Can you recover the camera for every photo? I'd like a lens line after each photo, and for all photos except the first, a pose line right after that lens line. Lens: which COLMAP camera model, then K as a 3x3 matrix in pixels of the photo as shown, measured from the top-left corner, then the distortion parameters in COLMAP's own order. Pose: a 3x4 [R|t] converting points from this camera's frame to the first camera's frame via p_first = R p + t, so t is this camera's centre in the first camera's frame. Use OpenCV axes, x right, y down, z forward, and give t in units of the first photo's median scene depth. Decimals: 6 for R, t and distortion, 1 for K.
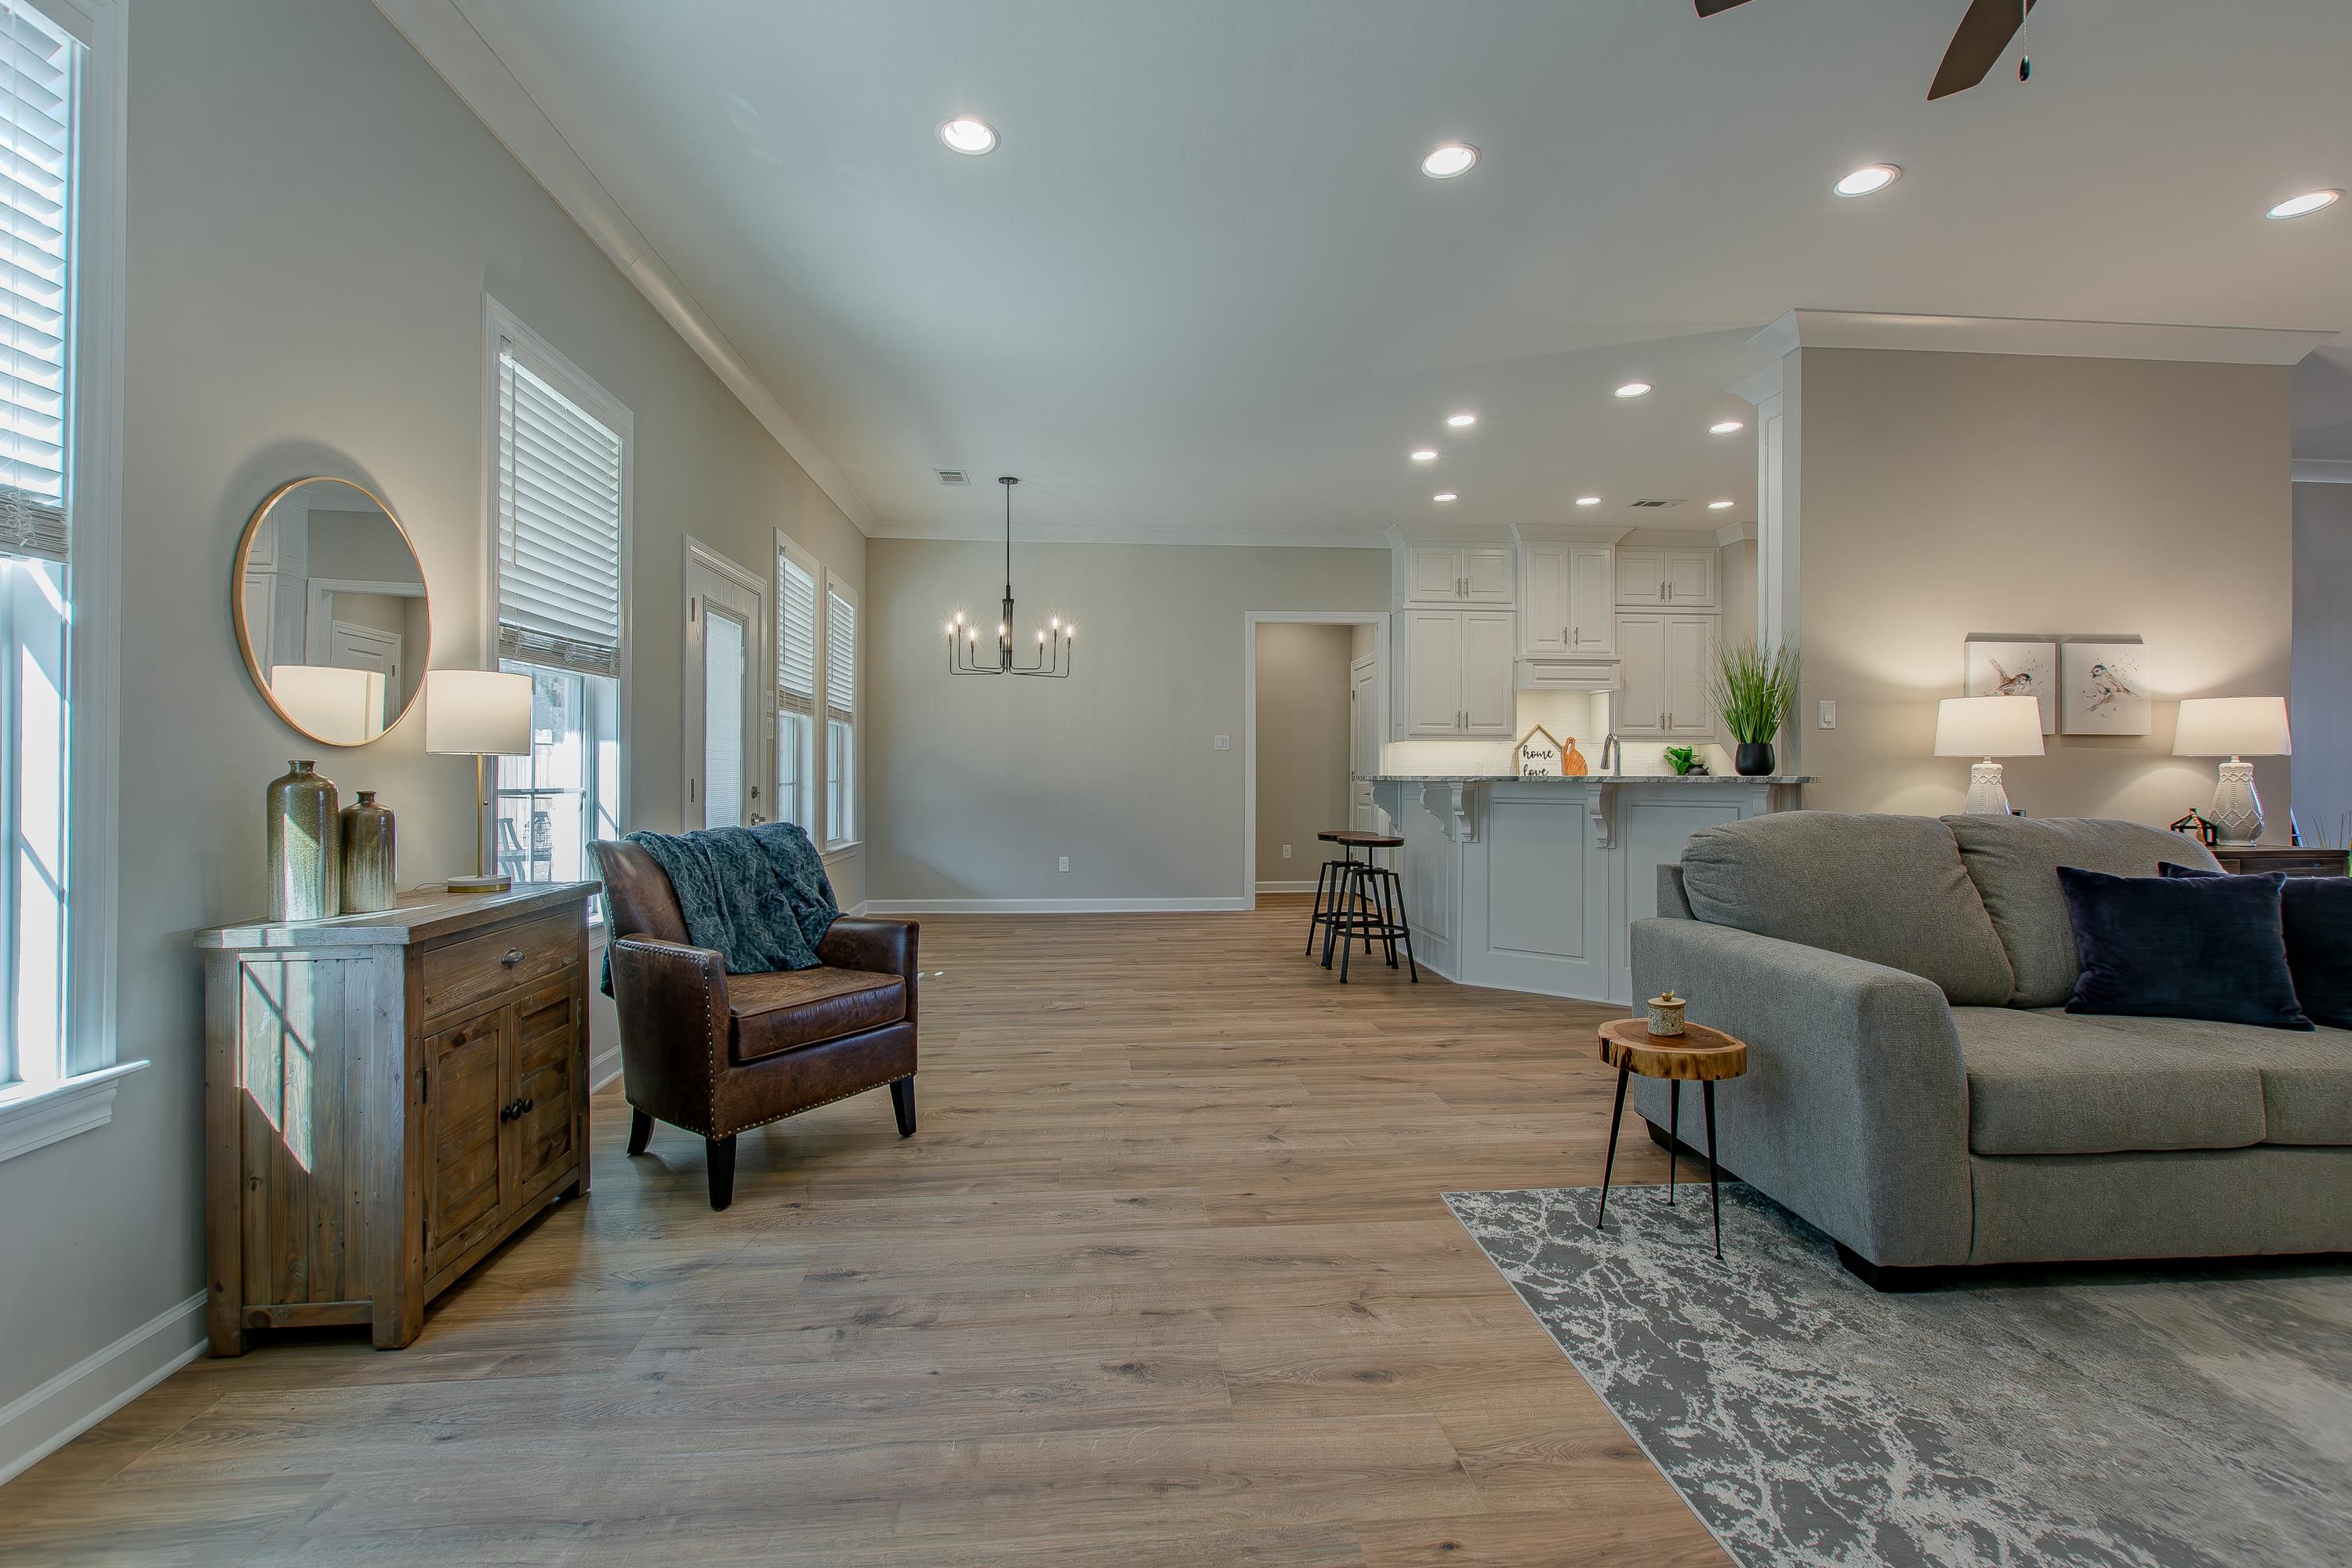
lens RADIAL K [[1030.9, 0, 1168.4], [0, 1030.9, 772.6], [0, 0, 1]] dist [0.008636, -0.005071]
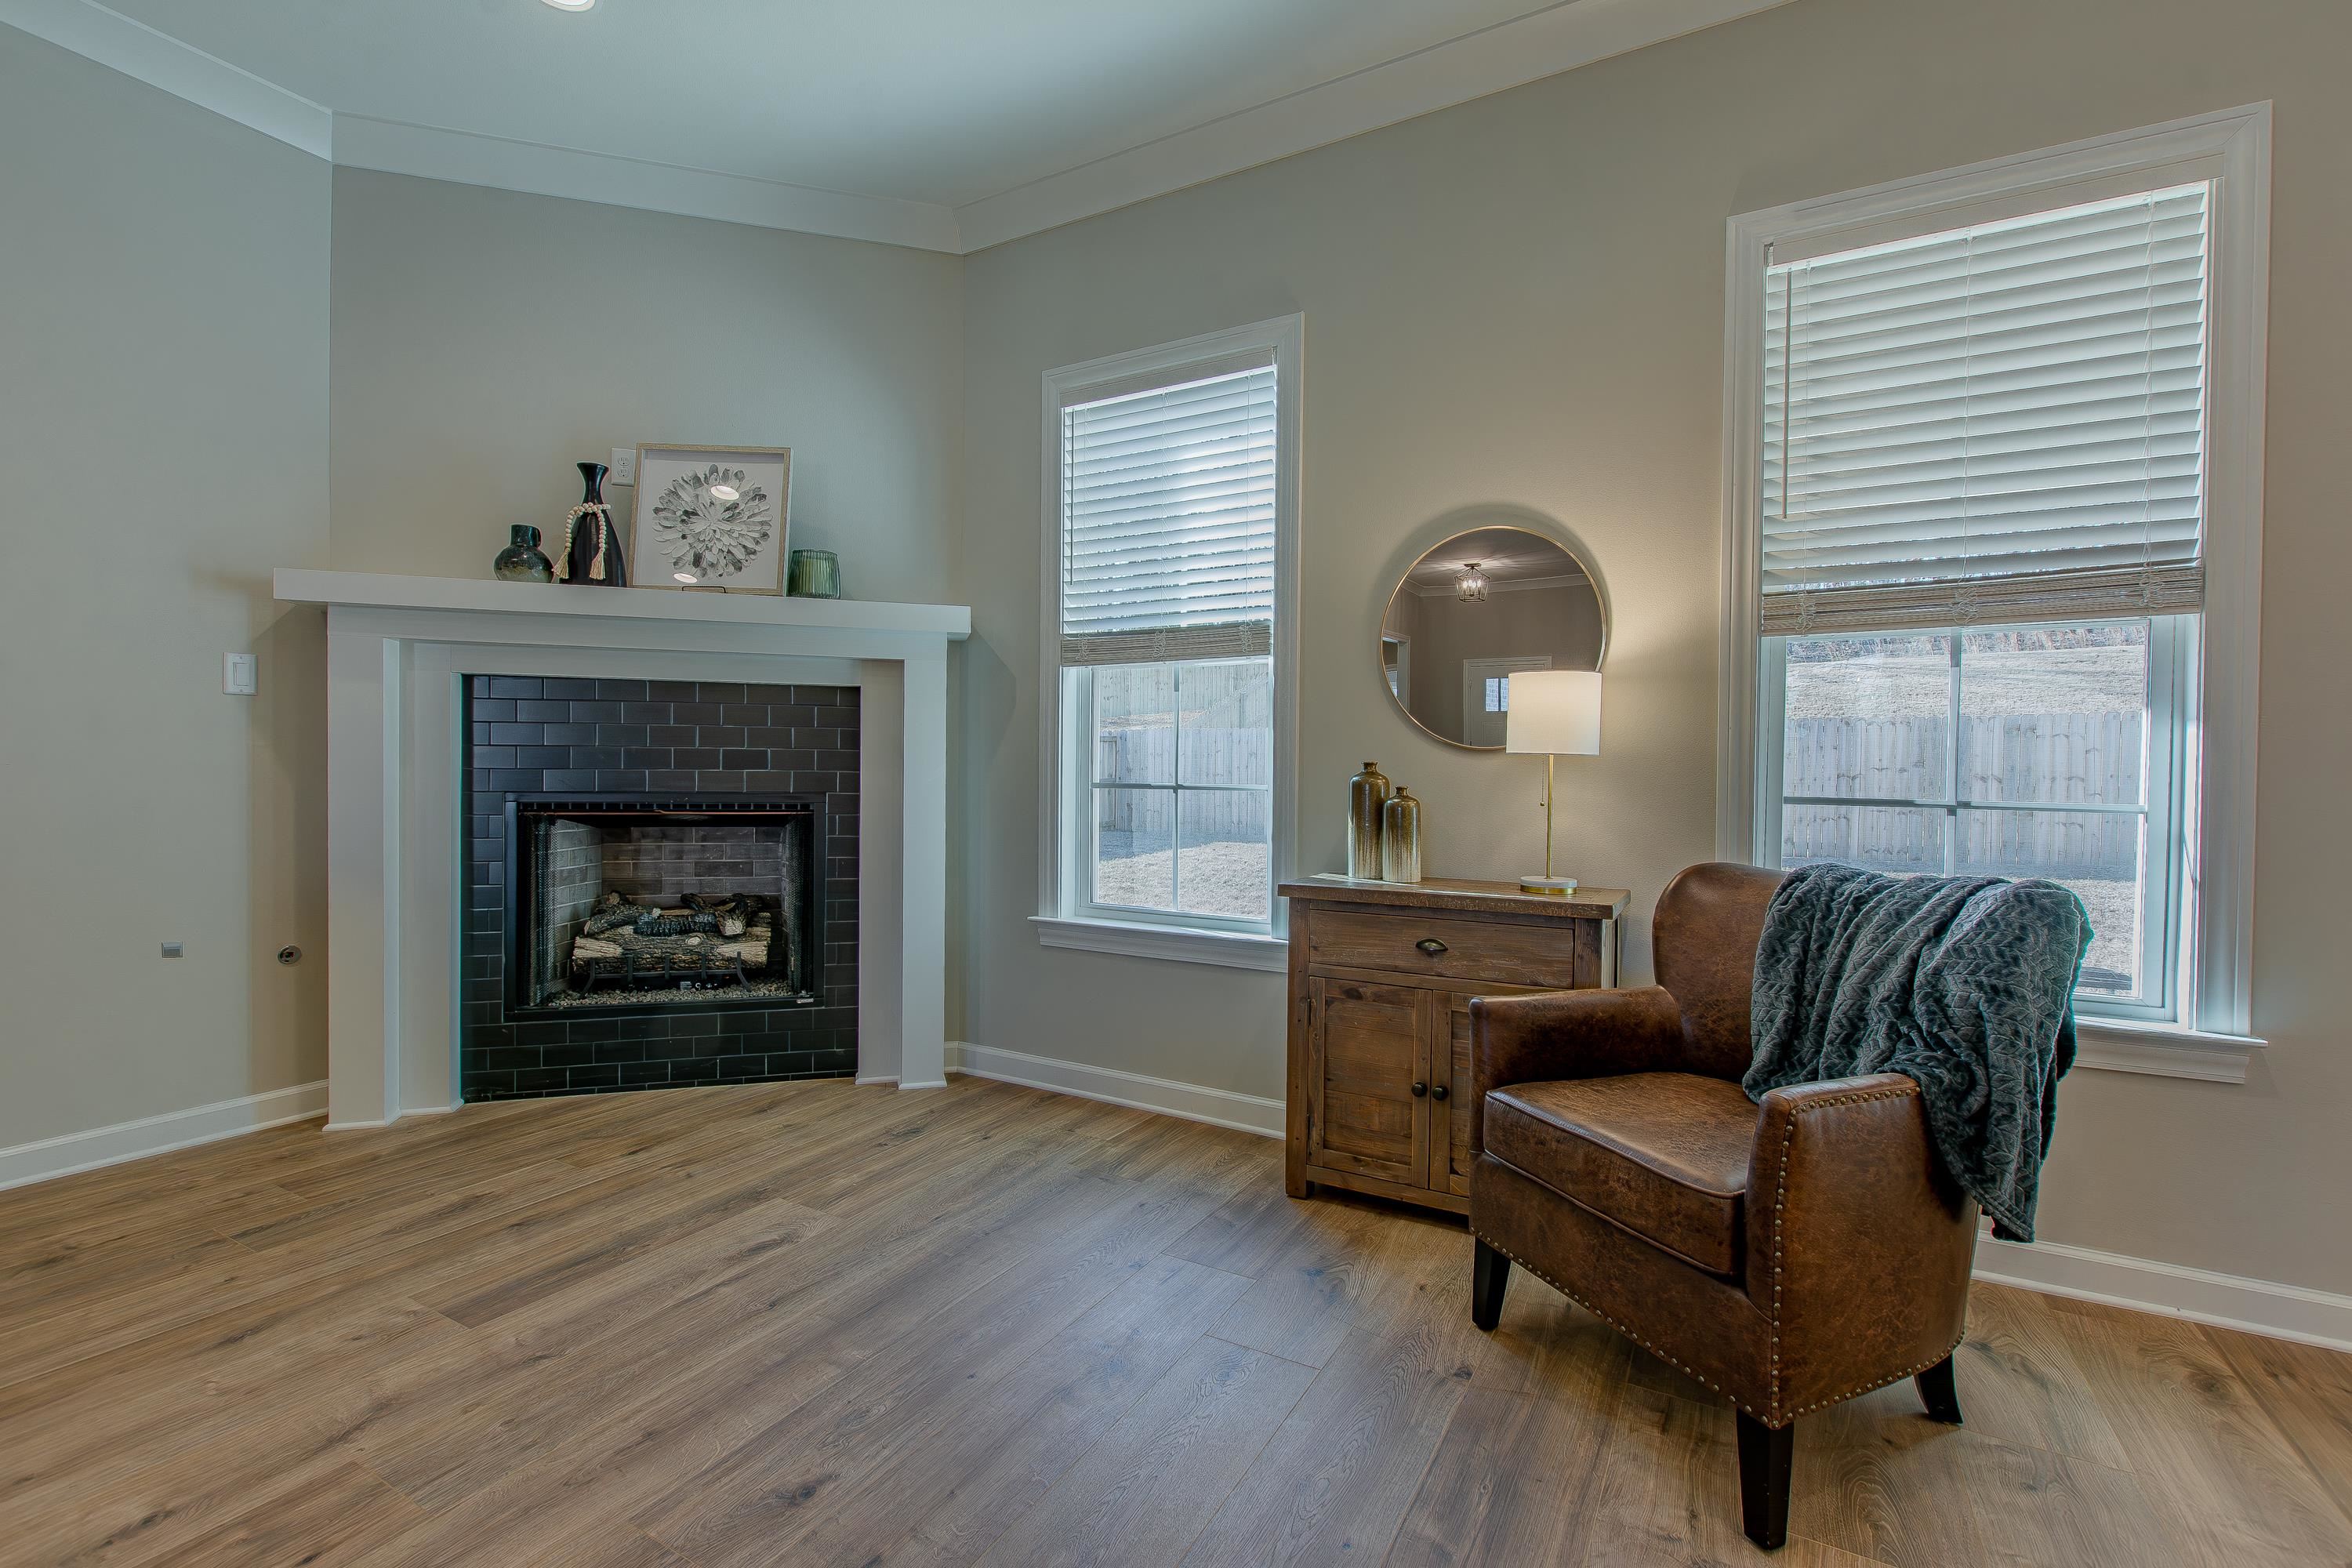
lens RADIAL K [[1033.1, 0, 1183.4], [0, 1033.1, 778.1], [0, 0, 1]] dist [0.003862, -0.000339]
pose [[-0.562086, 0.000753, -0.827079, 0.200925], [-0.011434, 0.999897, 0.008681, 0.000210], [0.827000, 0.014336, -0.562019, 0.725580]]
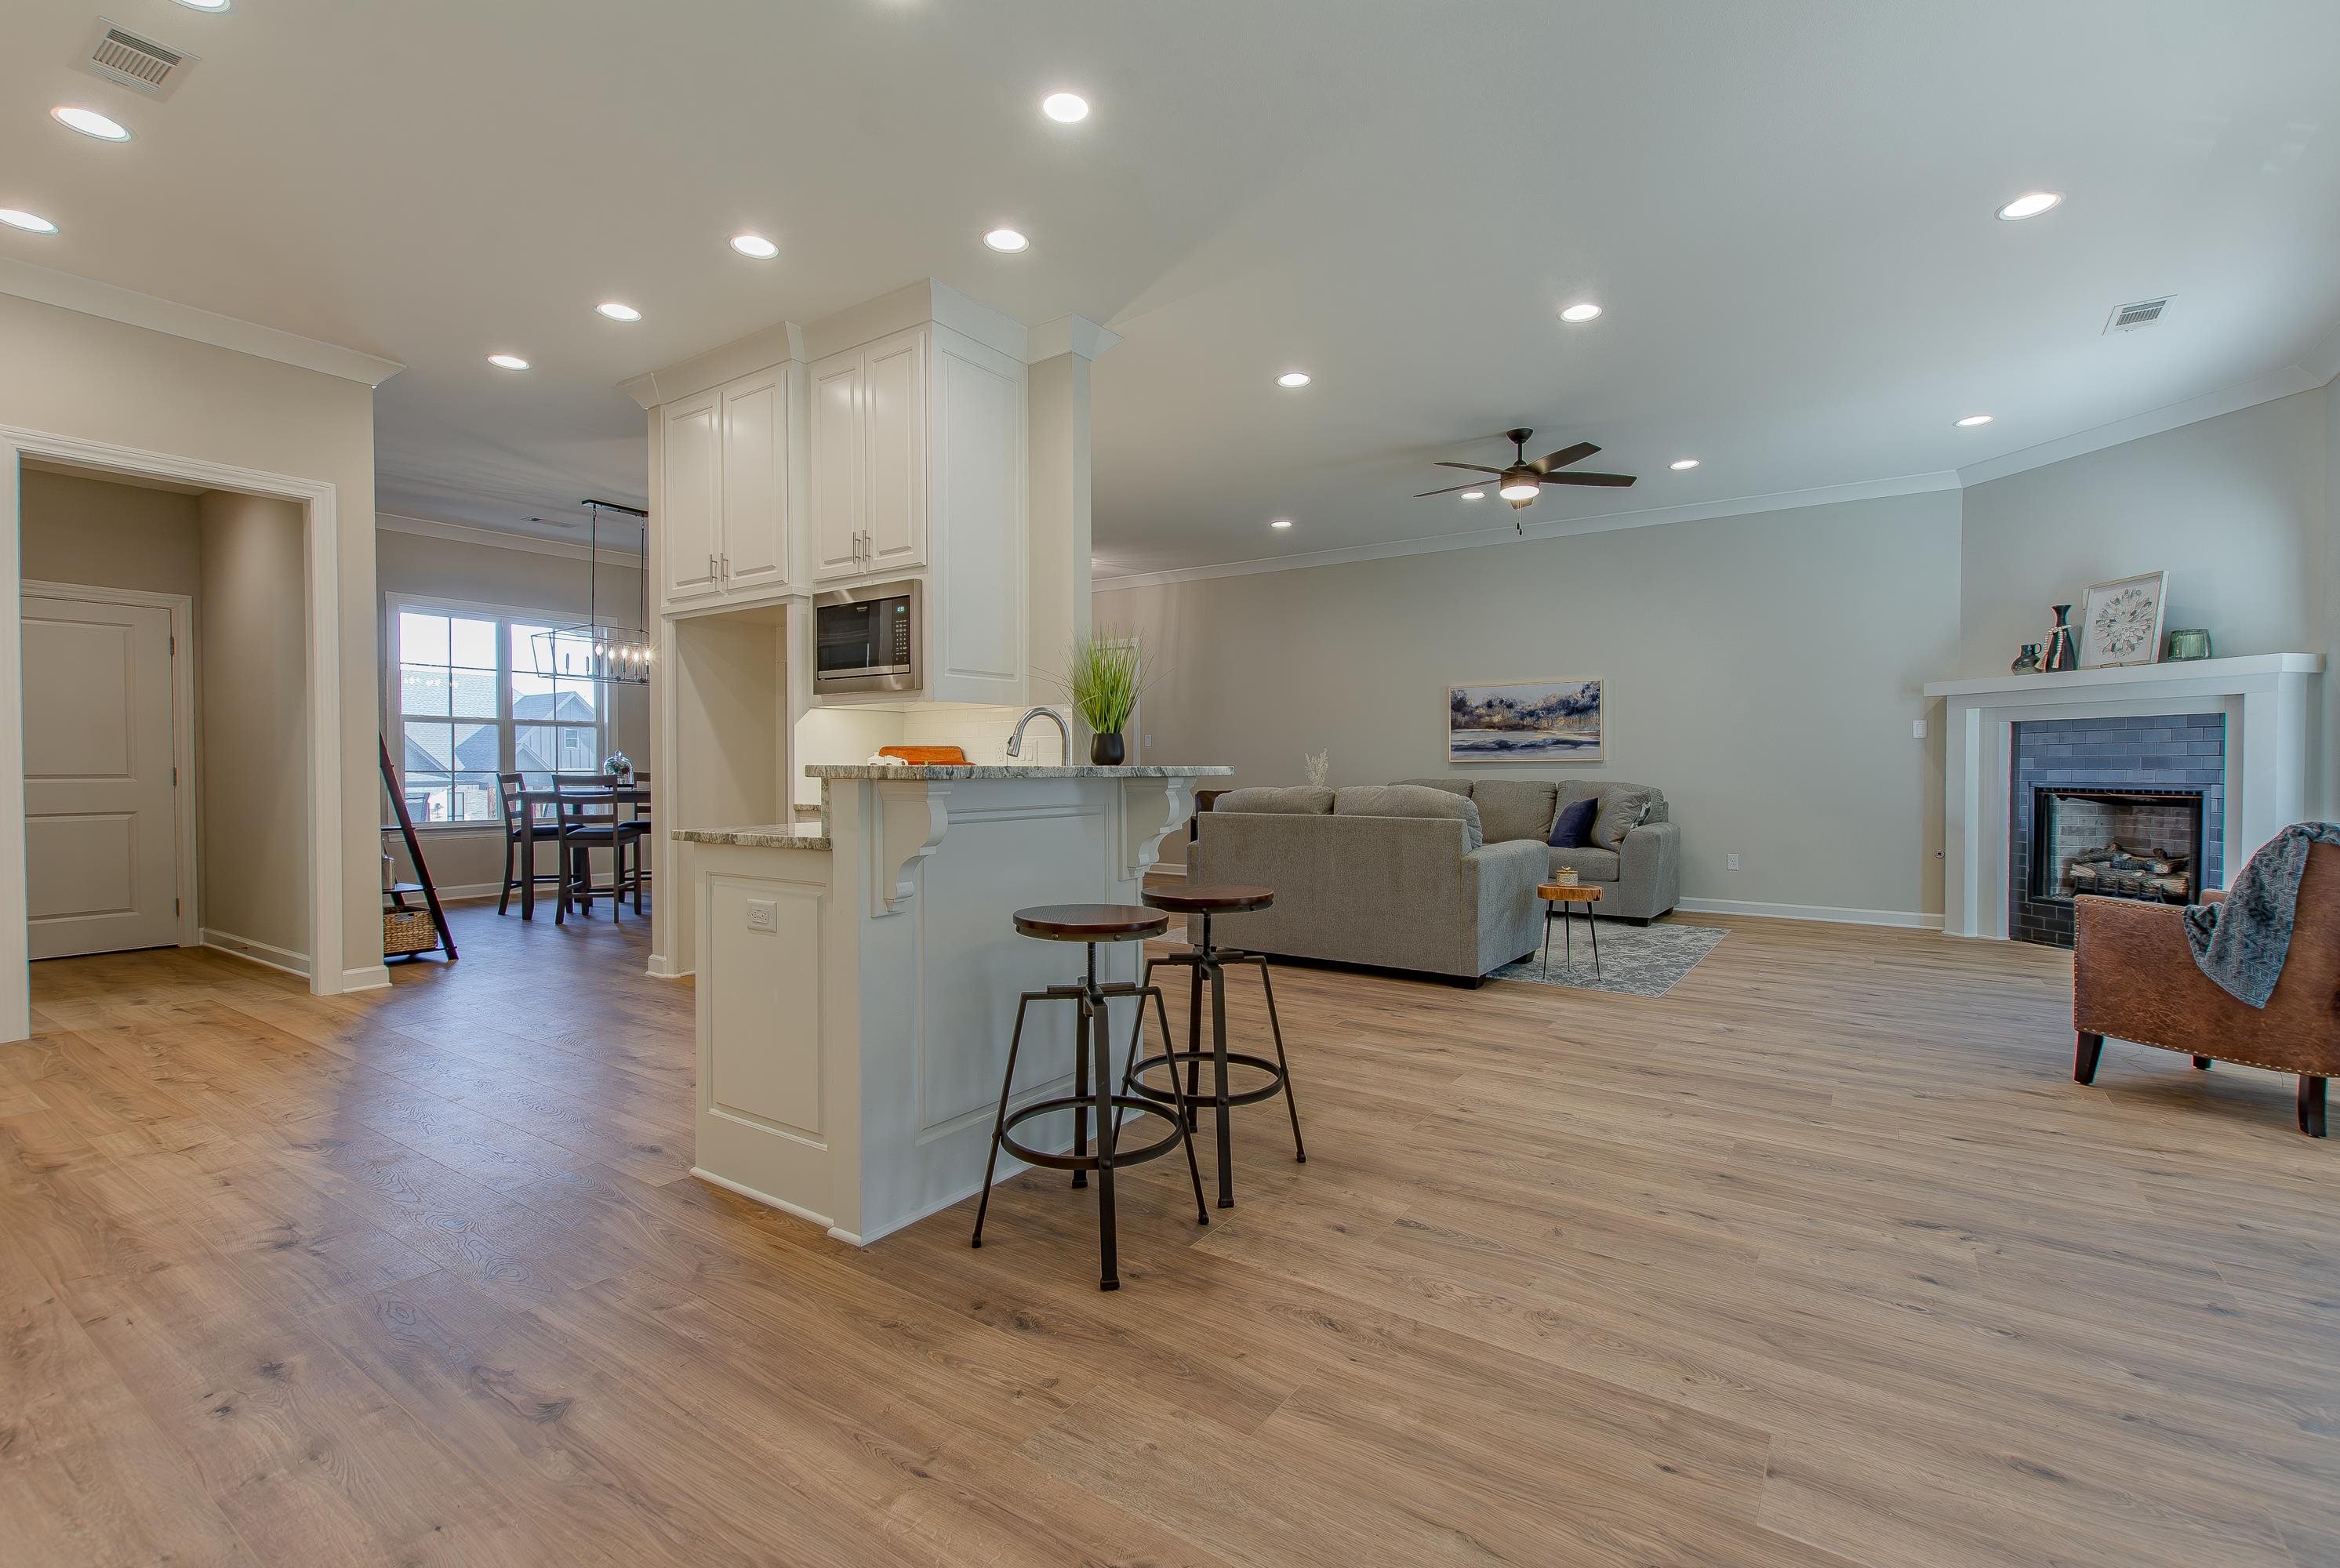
lens RADIAL K [[1034.9, 0, 1196.0], [0, 1034.9, 782.0], [0, 0, 1]] dist [0.005605, -0.002476]
pose [[-0.779894, -0.012186, 0.625793, -0.141020], [-0.002839, 0.999869, 0.015933, 0.003067], [-0.625906, 0.010649, -0.779826, 1.741566]]
